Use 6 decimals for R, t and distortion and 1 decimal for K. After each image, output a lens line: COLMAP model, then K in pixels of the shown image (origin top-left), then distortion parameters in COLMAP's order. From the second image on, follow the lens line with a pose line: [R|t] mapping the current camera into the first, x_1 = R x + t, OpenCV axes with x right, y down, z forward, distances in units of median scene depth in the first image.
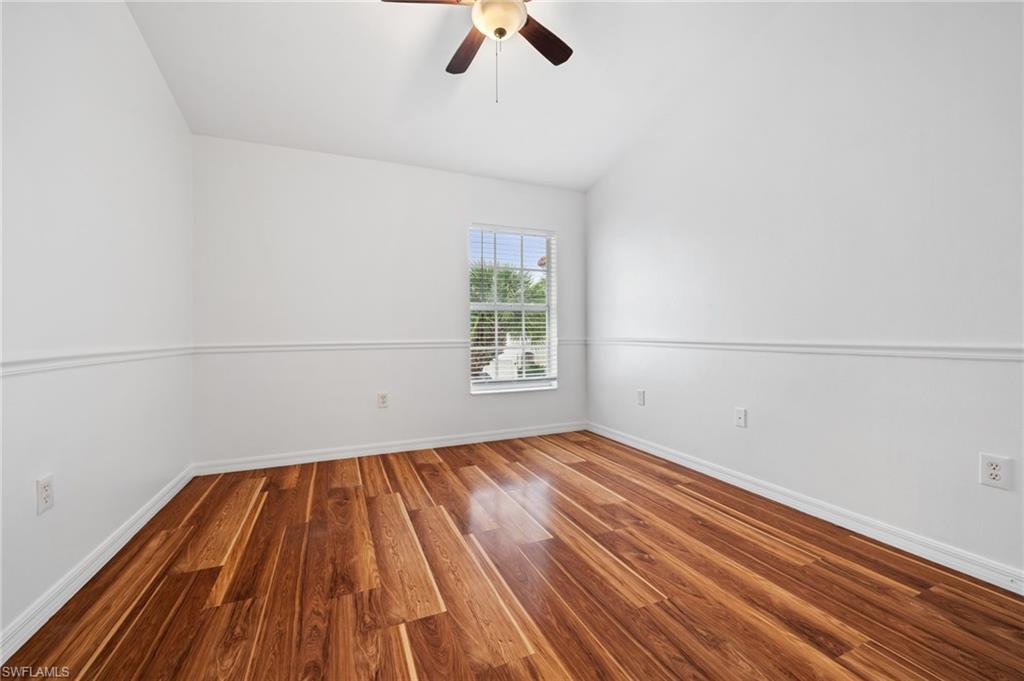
lens RADIAL K [[404.6, 0, 512.4], [0, 404.6, 338.4], [0, 0, 1]] dist [-0.000963, 0.000165]
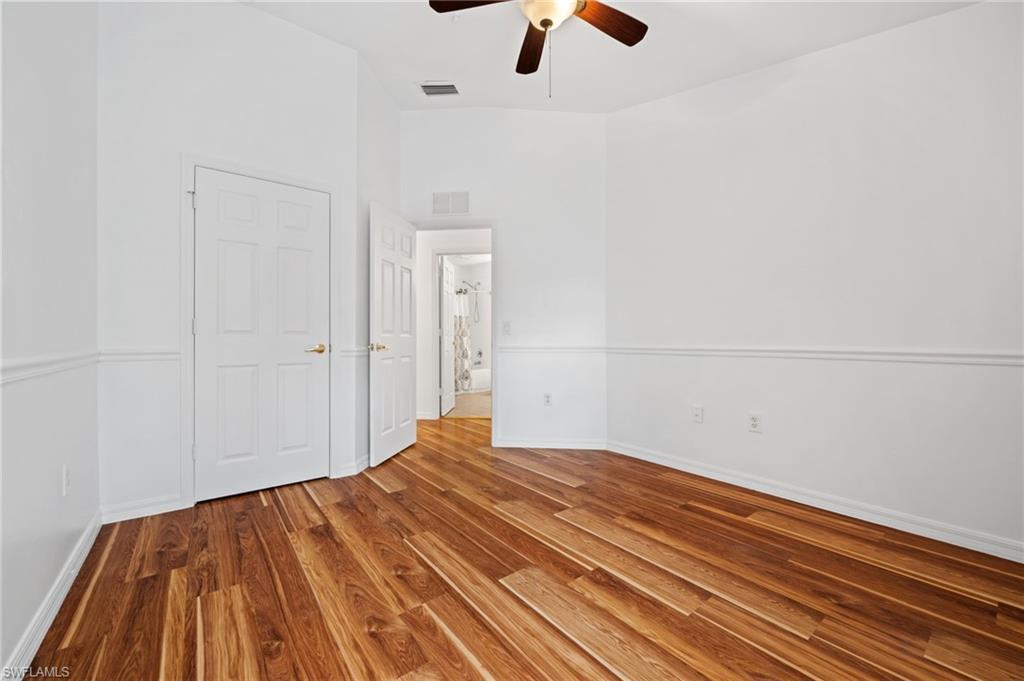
lens RADIAL K [[404.6, 0, 512.4], [0, 404.6, 338.4], [0, 0, 1]] dist [-0.000963, 0.000165]
pose [[-0.966714, 0.009660, -0.255678, 0.312701], [0.006522, 0.999893, 0.013117, -0.027812], [0.255777, 0.011013, -0.966673, 1.995930]]
